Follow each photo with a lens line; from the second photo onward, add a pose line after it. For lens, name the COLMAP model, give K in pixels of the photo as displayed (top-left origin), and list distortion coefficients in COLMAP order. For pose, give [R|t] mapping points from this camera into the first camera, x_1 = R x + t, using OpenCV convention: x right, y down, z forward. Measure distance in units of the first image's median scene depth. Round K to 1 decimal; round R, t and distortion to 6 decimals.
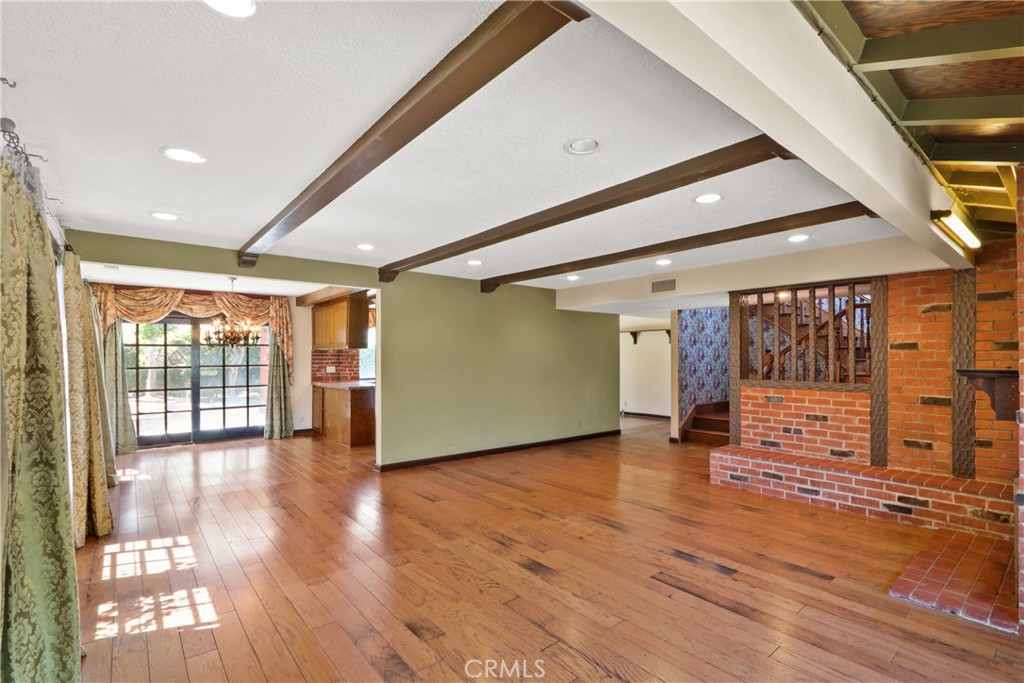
lens RADIAL K [[482.5, 0, 528.2], [0, 482.5, 358.4], [0, 0, 1]] dist [-0.015413, 0.002253]
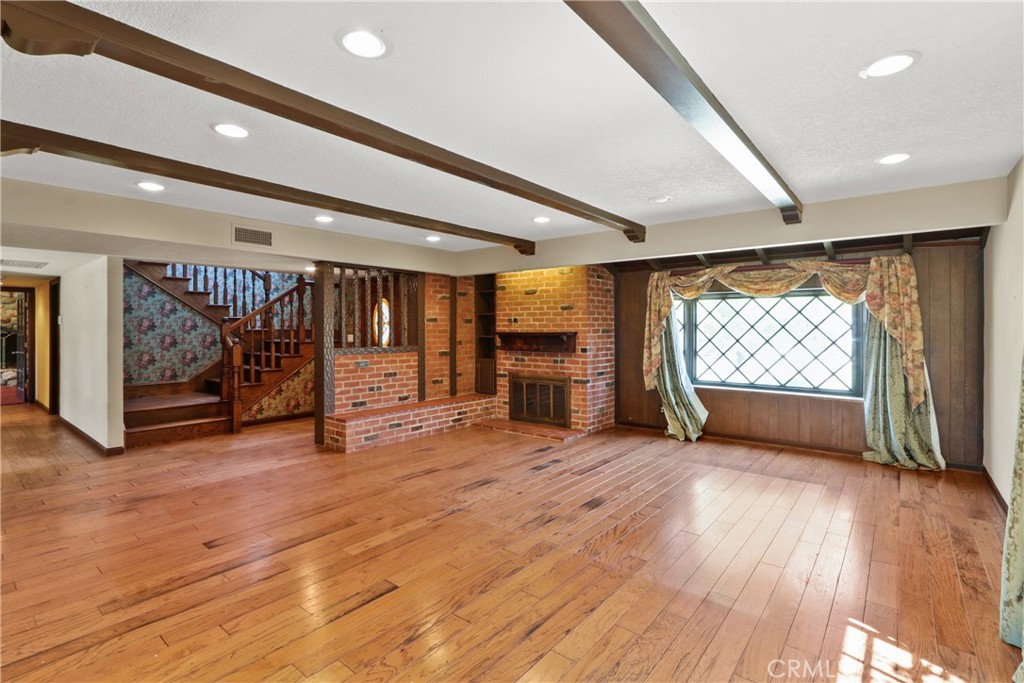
lens RADIAL K [[482.5, 0, 519.5], [0, 482.5, 334.2], [0, 0, 1]] dist [-0.015413, 0.002253]
pose [[-0.194835, -0.013277, 0.980746, -0.776923], [0.002075, 0.999901, 0.013948, -0.000433], [-0.980834, 0.004753, -0.194788, 0.988430]]
